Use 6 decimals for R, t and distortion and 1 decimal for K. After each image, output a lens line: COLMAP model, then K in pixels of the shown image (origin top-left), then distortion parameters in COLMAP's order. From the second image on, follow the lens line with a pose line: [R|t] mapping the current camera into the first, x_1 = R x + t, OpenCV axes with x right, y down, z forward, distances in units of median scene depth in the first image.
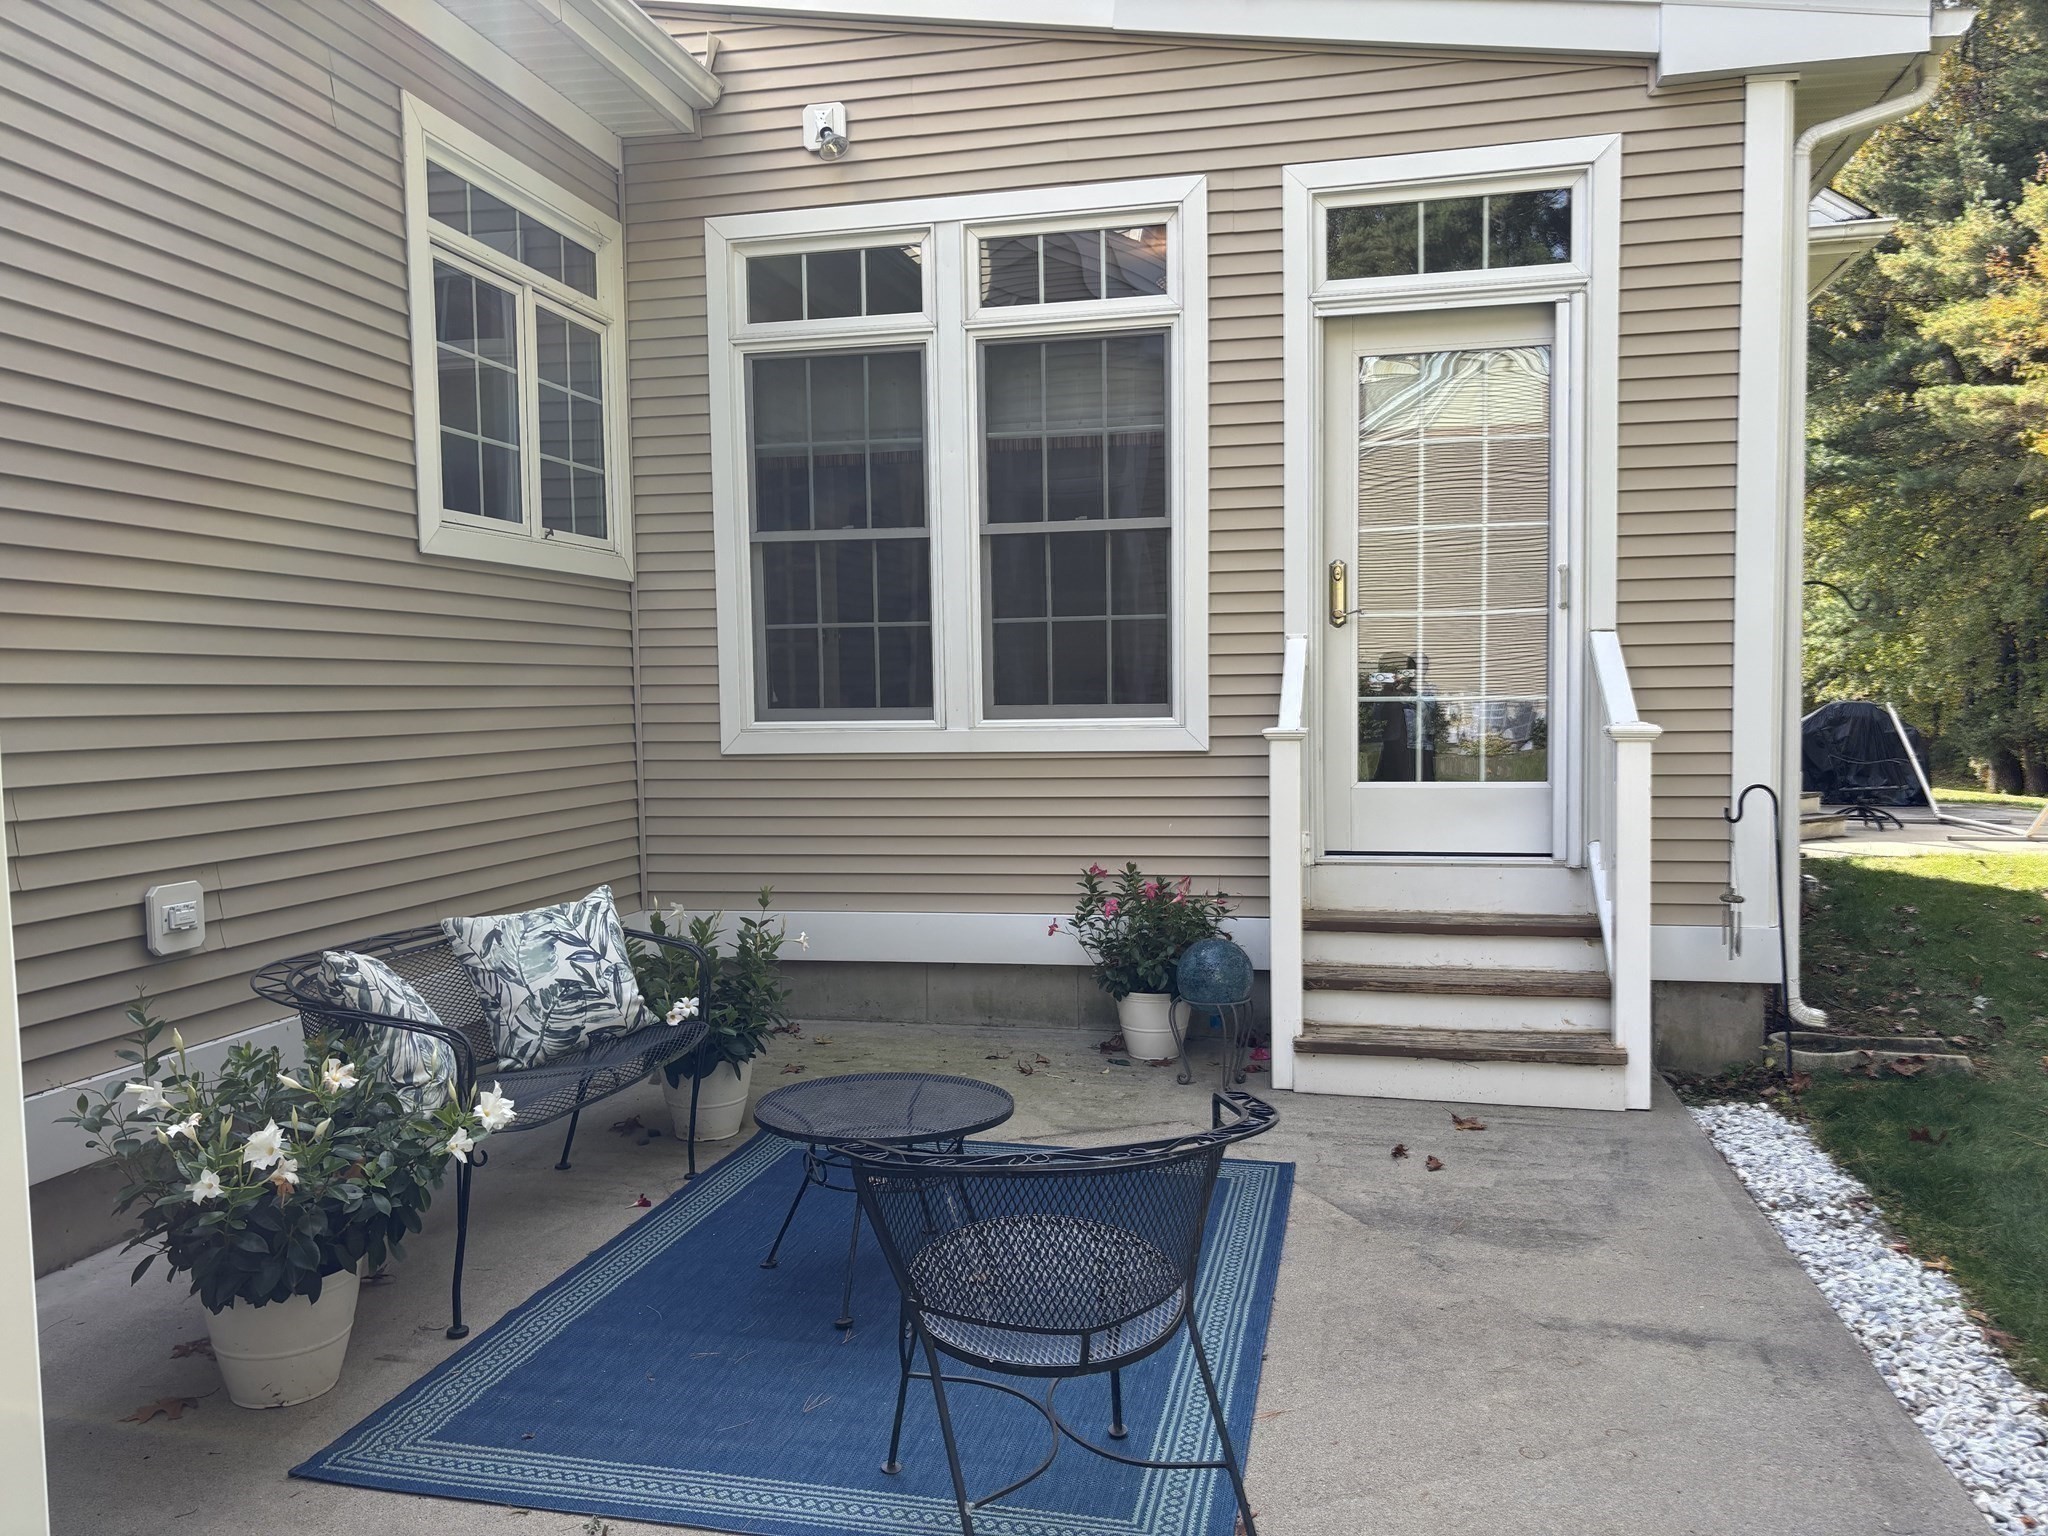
lens RADIAL K [[1548.3, 0, 1034.0], [0, 1548.3, 798.8], [0, 0, 1]] dist [0.036312, -0.030890]
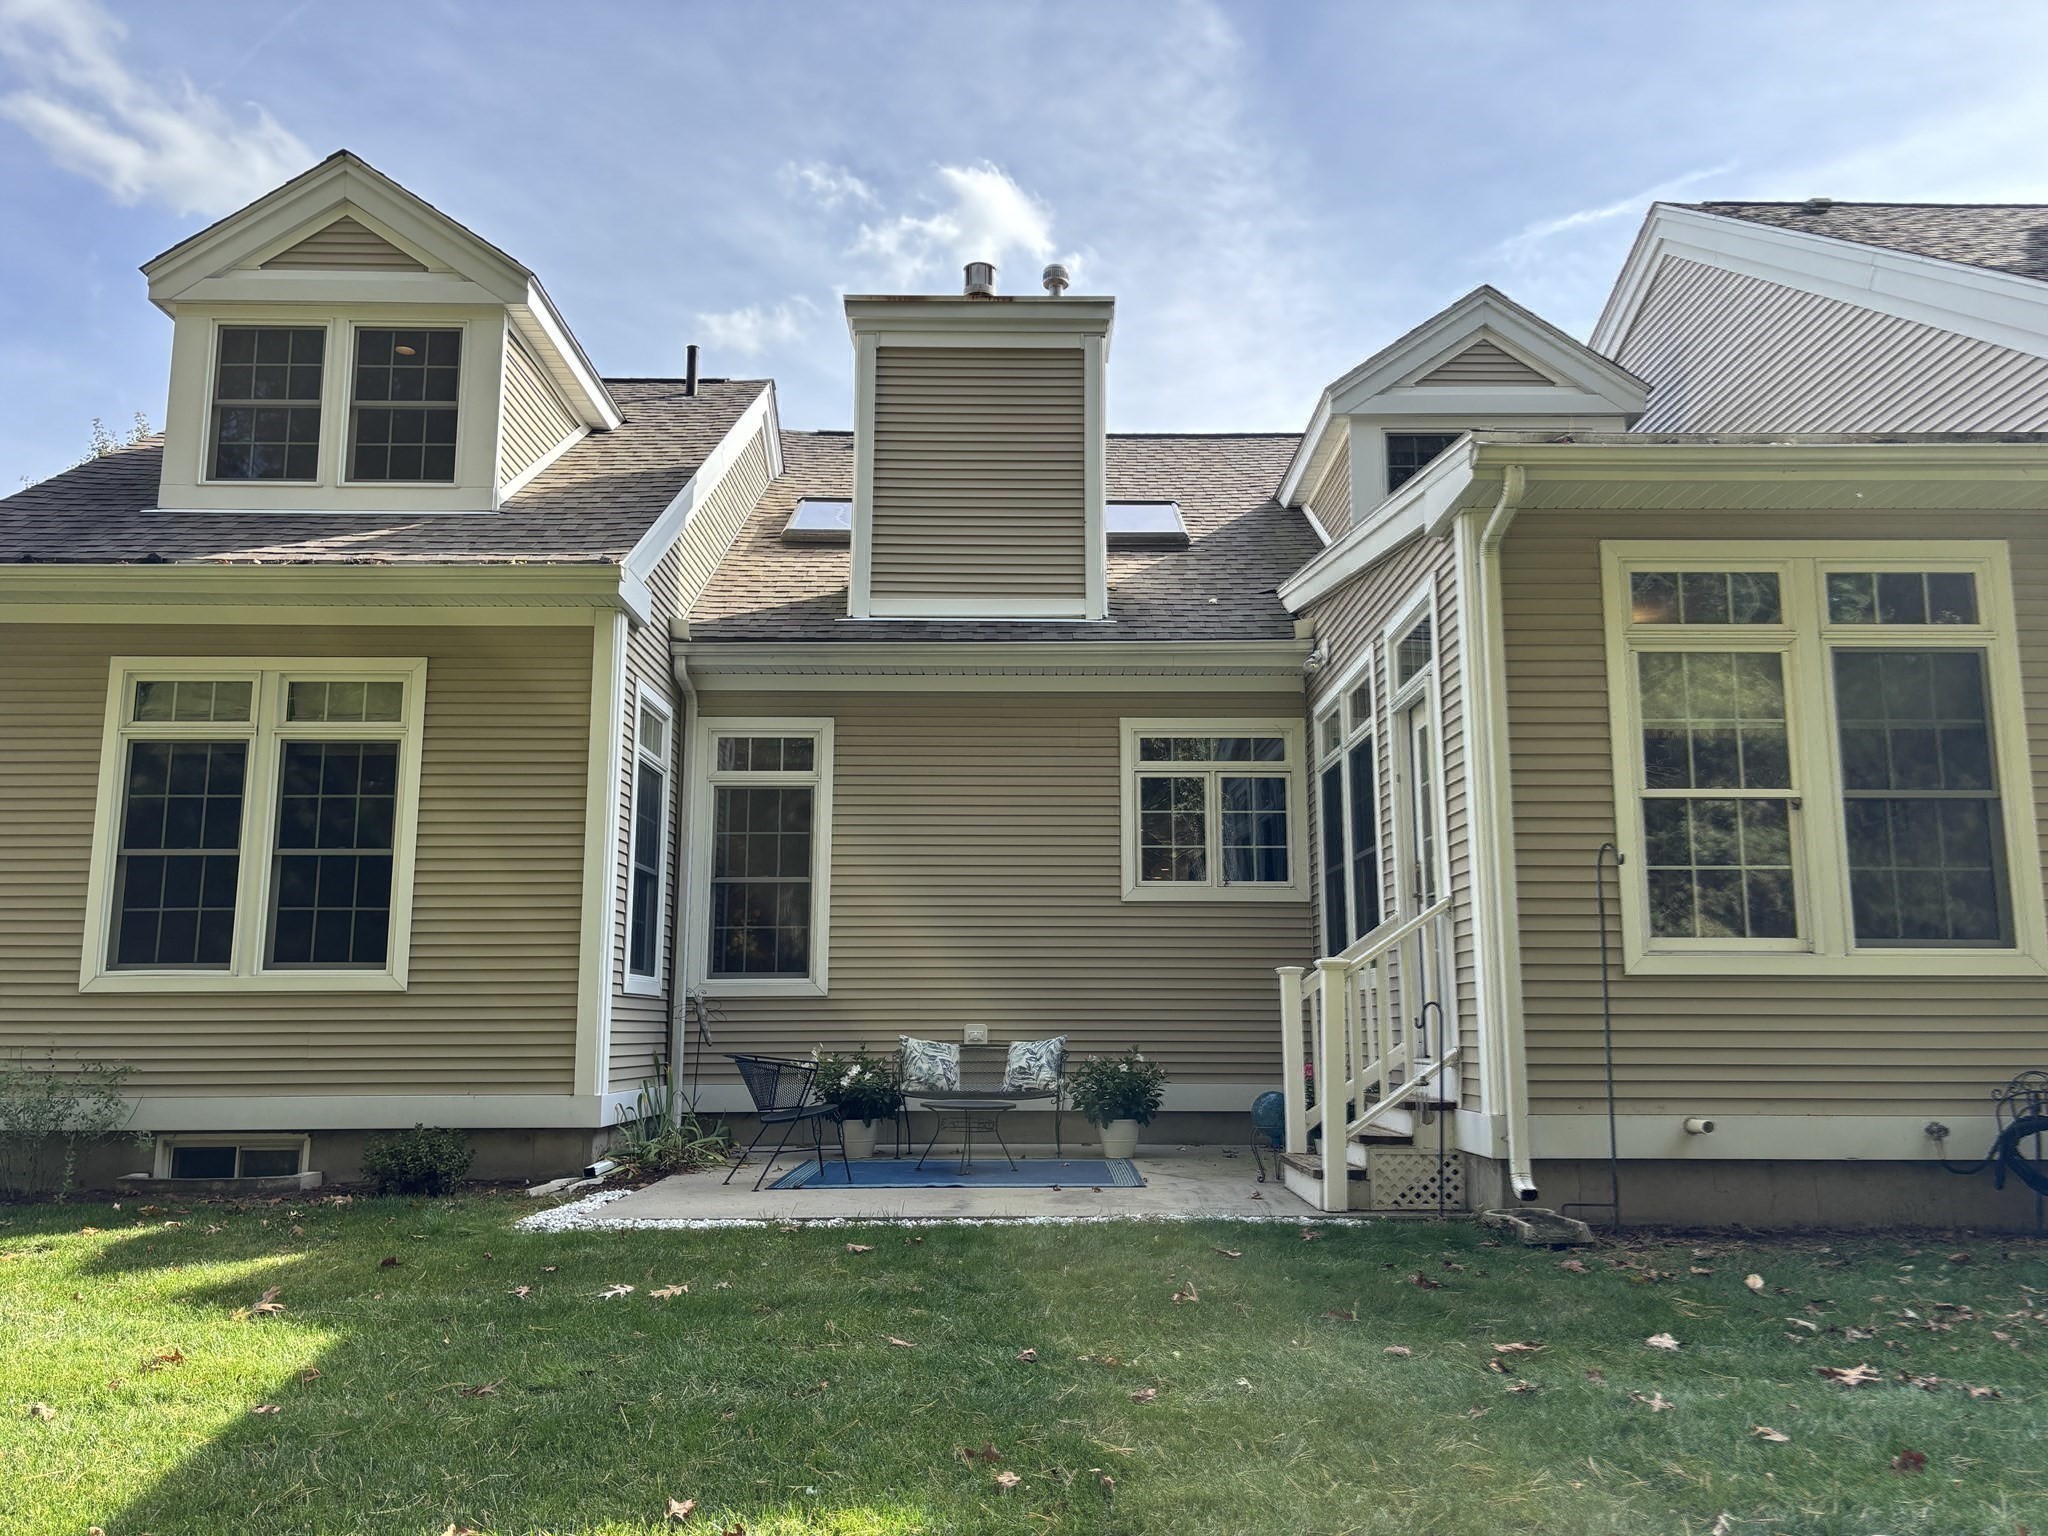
lens RADIAL K [[1548.3, 0, 1039.8], [0, 1548.3, 770.3], [0, 0, 1]] dist [0.036312, -0.030890]
pose [[0.218917, -0.145361, -0.964855, 2.202585], [-0.071469, 0.983796, -0.164430, 0.051302], [0.973123, 0.104953, 0.204981, 0.426418]]
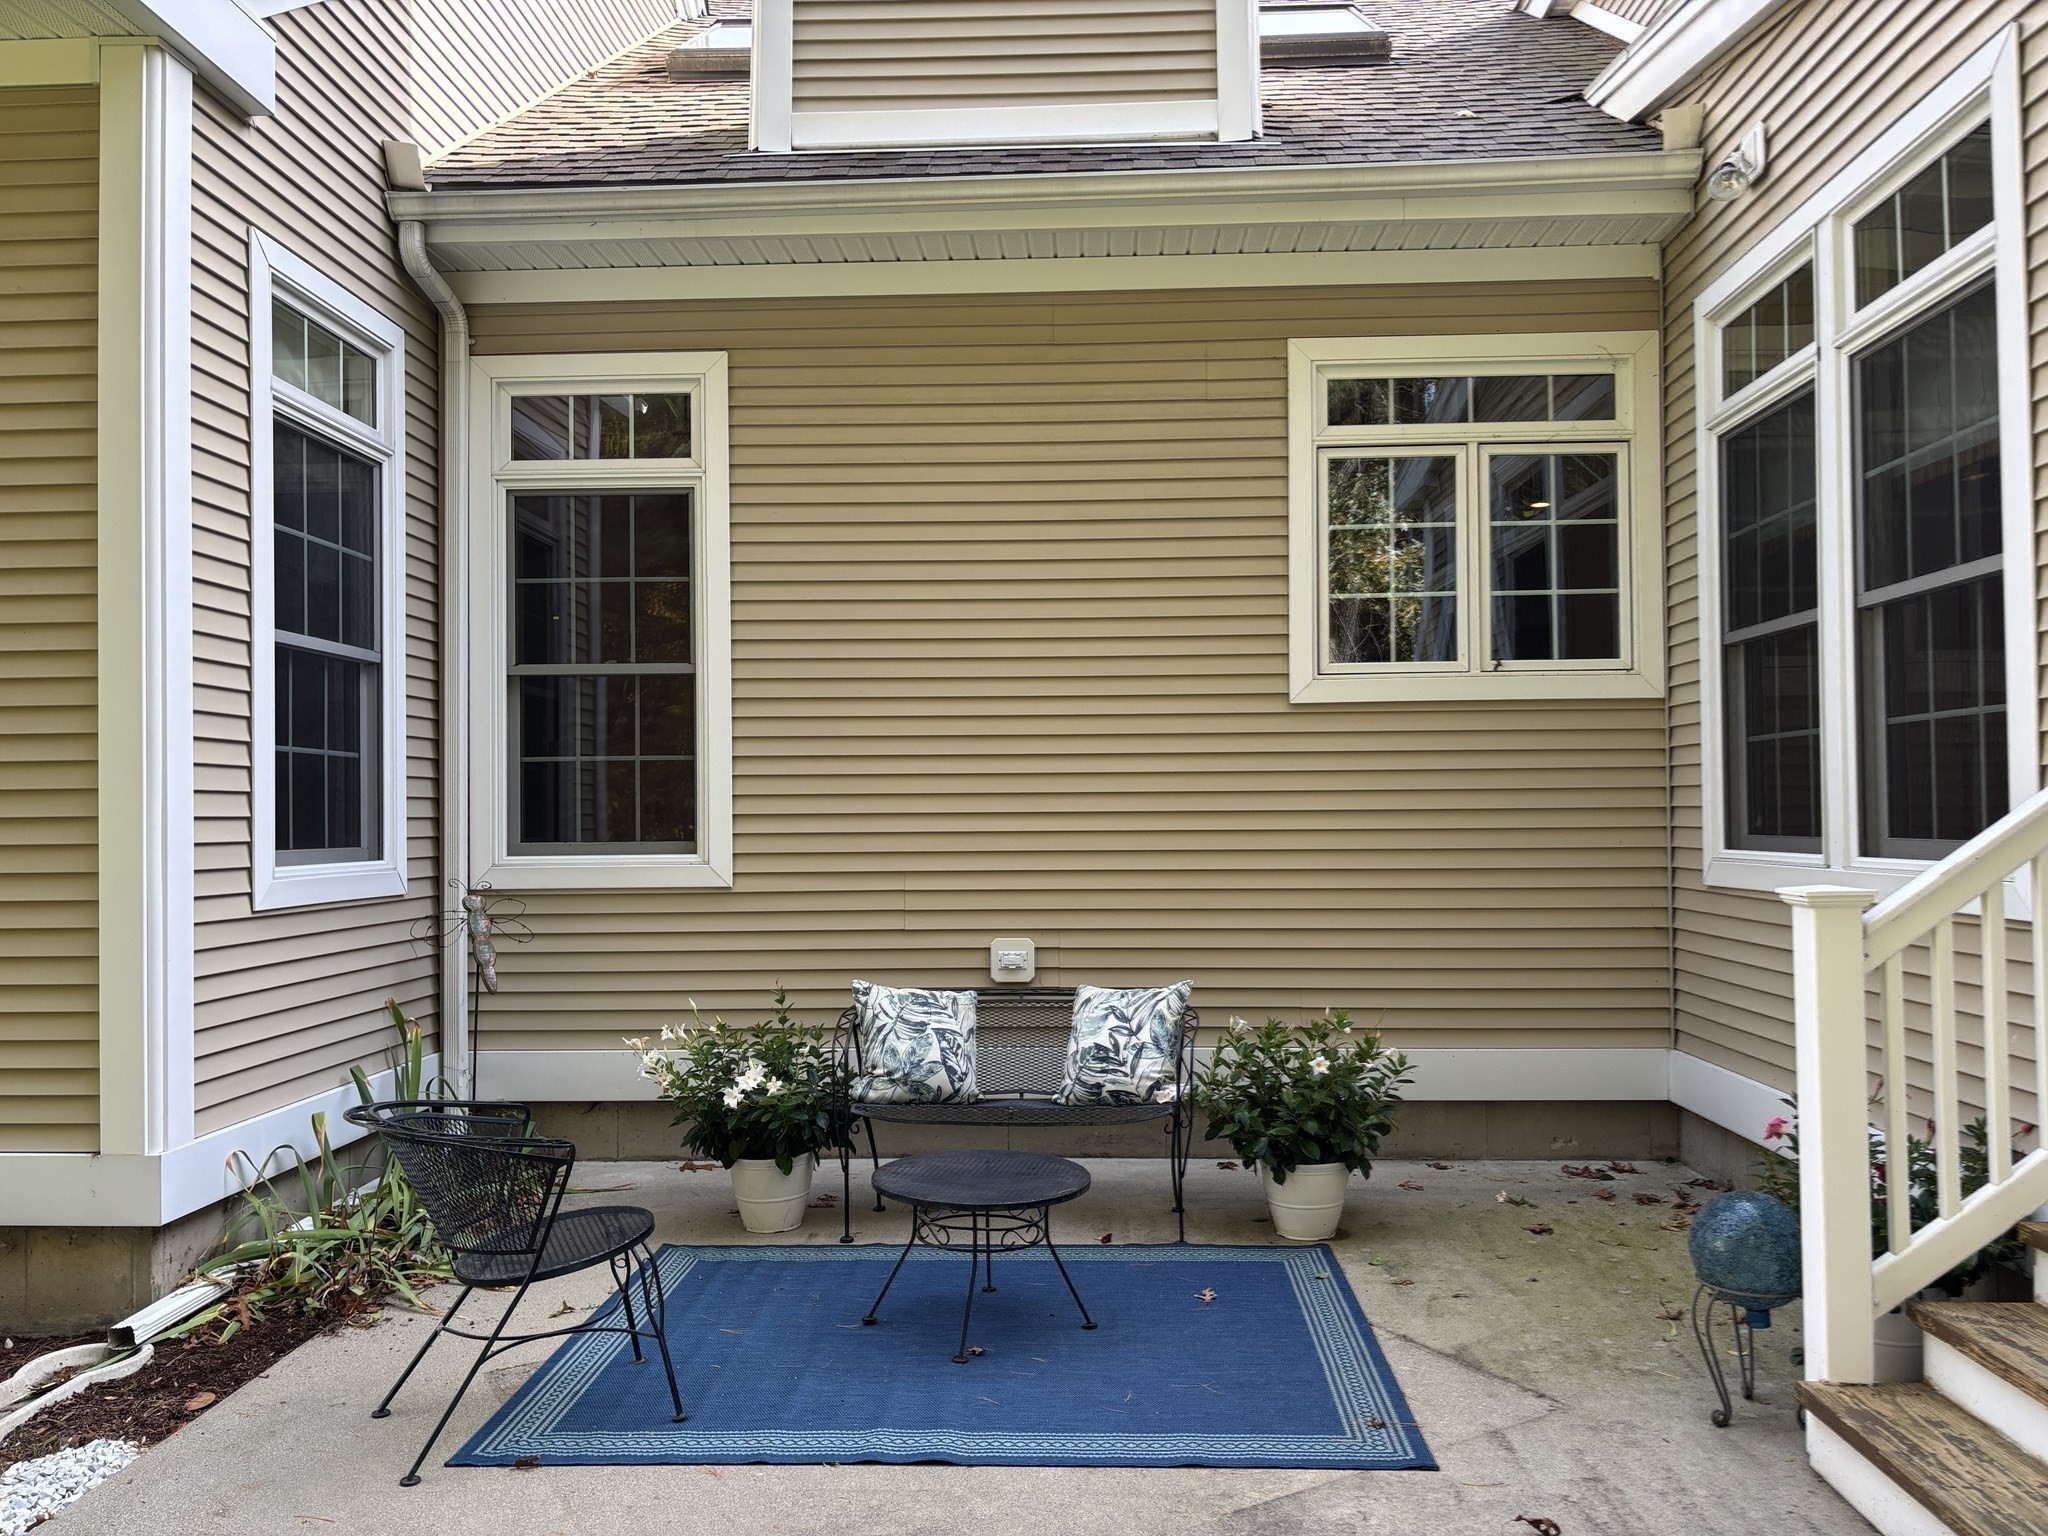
lens RADIAL K [[1548.3, 0, 1040.4], [0, 1548.3, 789.1], [0, 0, 1]] dist [0.036312, -0.030890]
pose [[0.174416, -0.001584, -0.984671, 0.904543], [-0.063496, 0.997899, -0.012852, -0.070512], [0.982623, 0.064764, 0.173949, 0.689509]]
